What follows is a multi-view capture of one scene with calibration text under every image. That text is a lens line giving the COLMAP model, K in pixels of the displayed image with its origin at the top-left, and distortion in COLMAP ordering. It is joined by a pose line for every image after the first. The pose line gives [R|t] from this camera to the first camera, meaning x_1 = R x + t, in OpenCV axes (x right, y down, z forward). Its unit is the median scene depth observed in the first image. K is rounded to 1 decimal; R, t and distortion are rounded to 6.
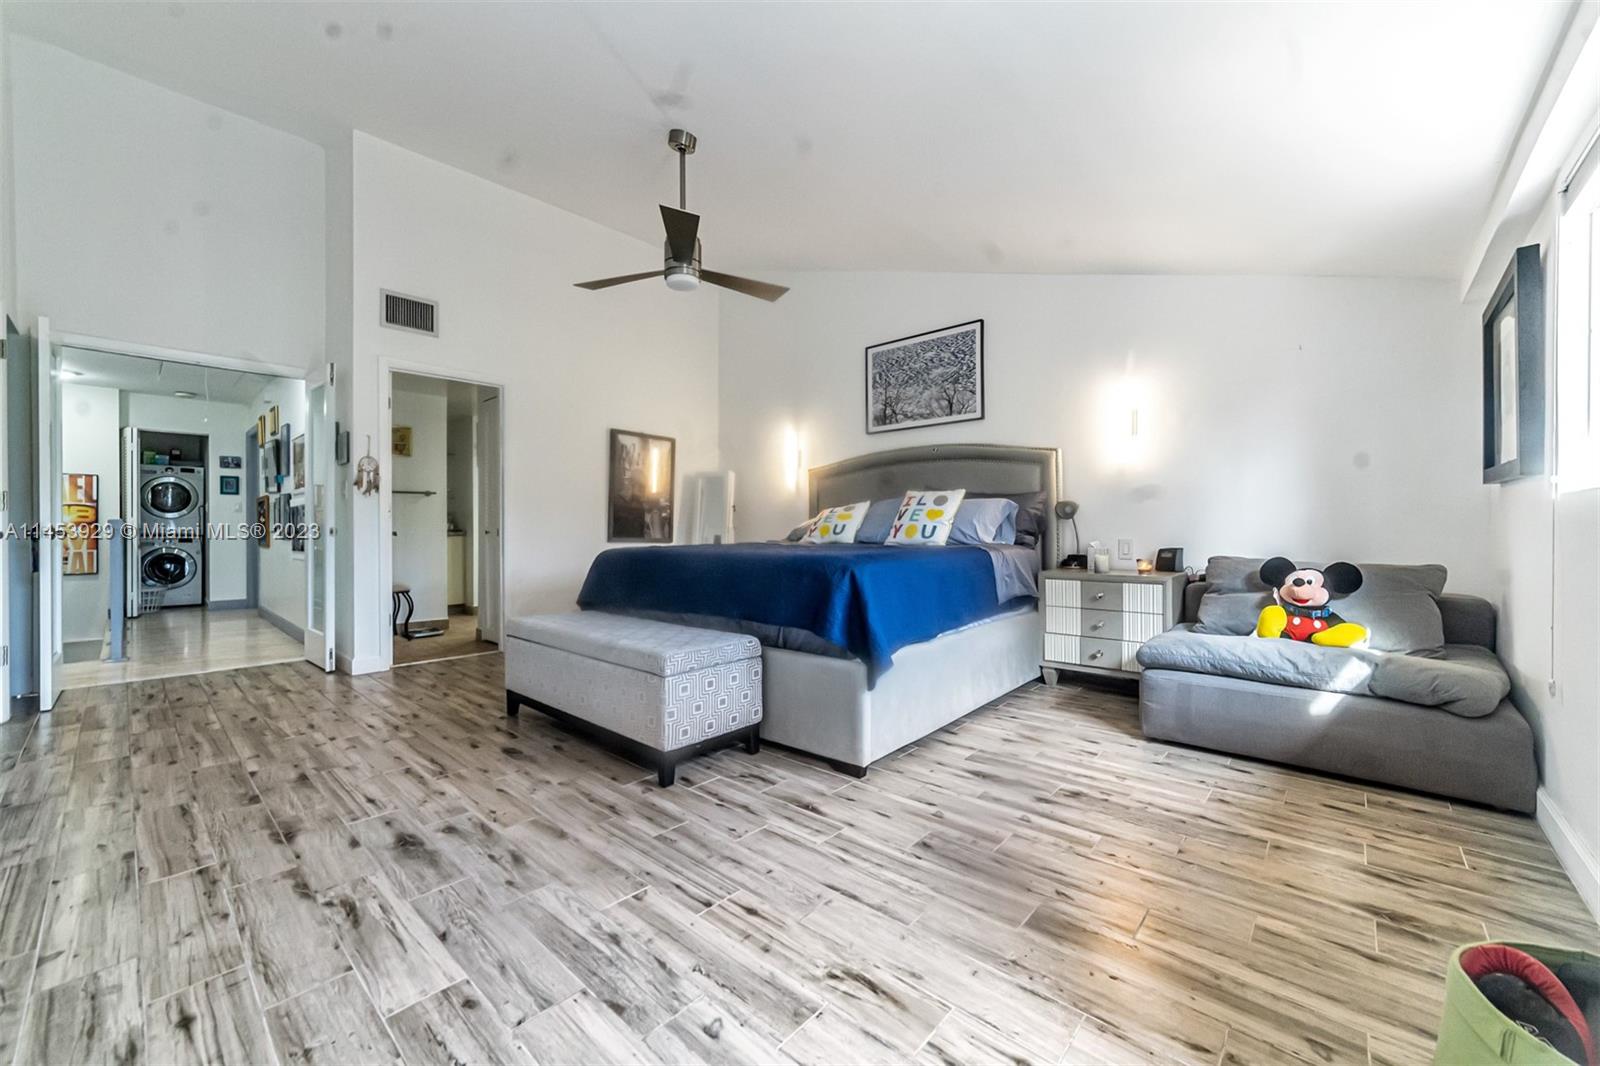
lens RADIAL K [[621.6, 0, 793.9], [0, 621.6, 529.5], [0, 0, 1]] dist [0.003845, 0.000455]
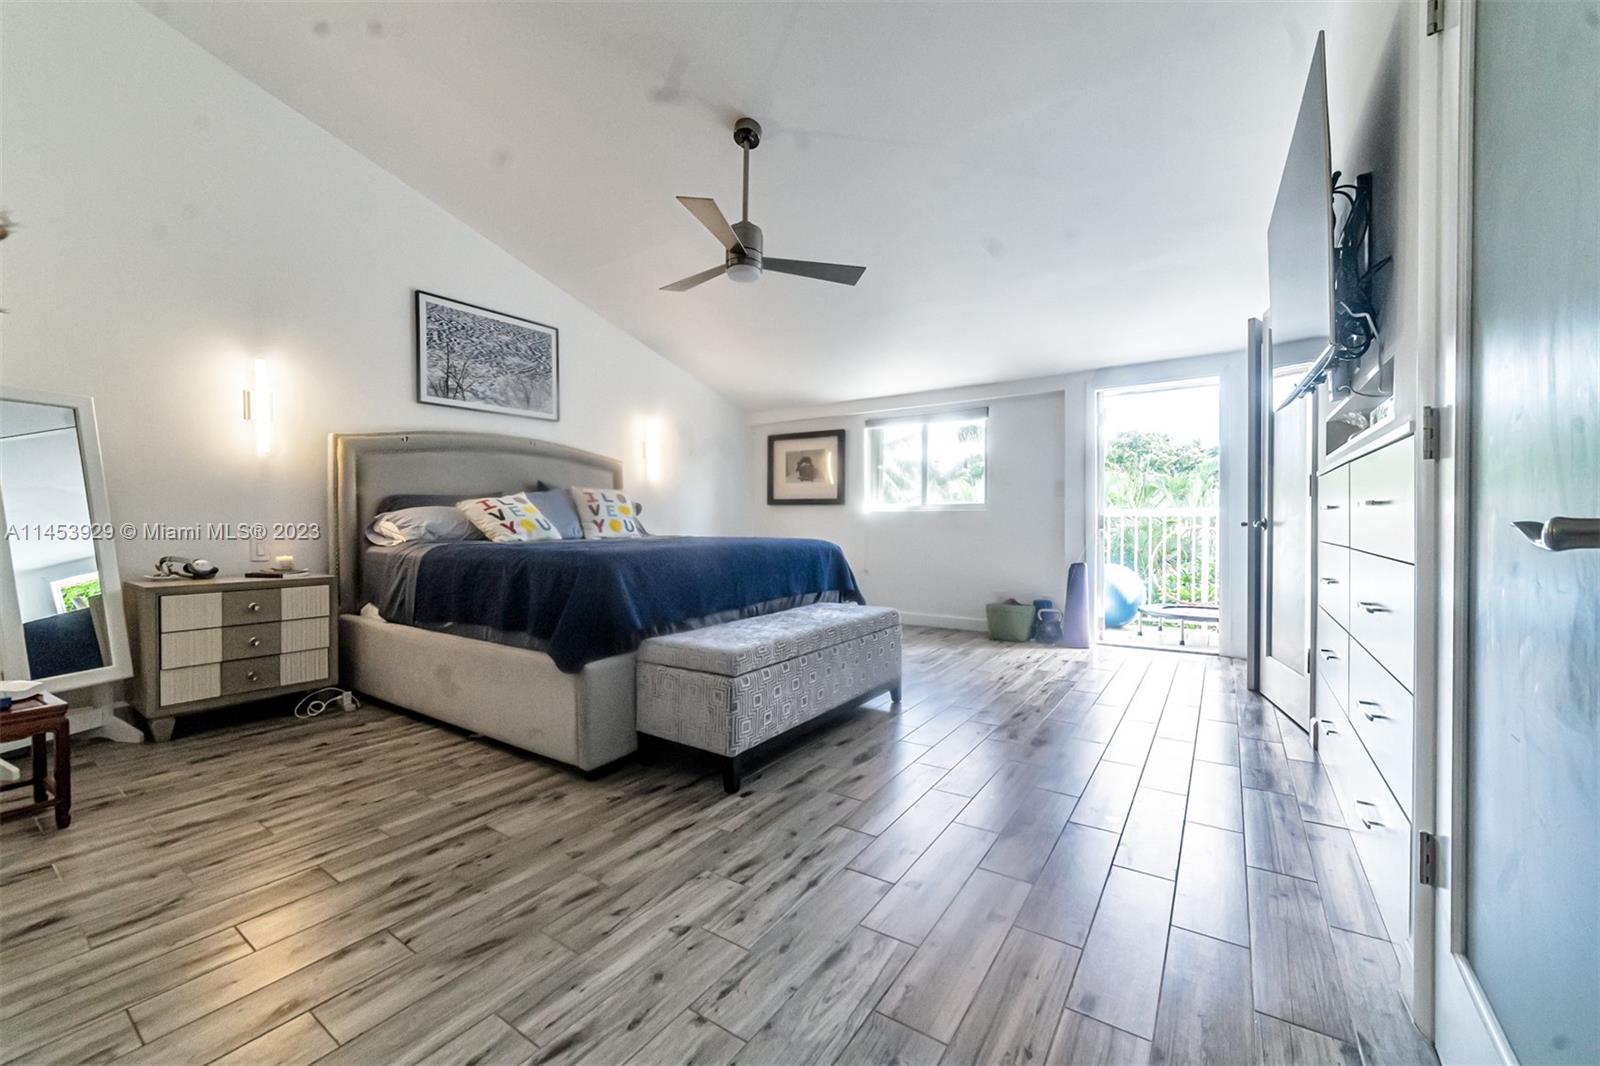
lens RADIAL K [[626.5, 0, 806.6], [0, 626.5, 521.8], [0, 0, 1]] dist [-0.017792, 0.008619]
pose [[-0.142763, 0.003948, 0.989749, -0.820720], [0.016479, 0.999863, -0.001612, 0.004273], [-0.989620, 0.016080, -0.142808, 0.729893]]
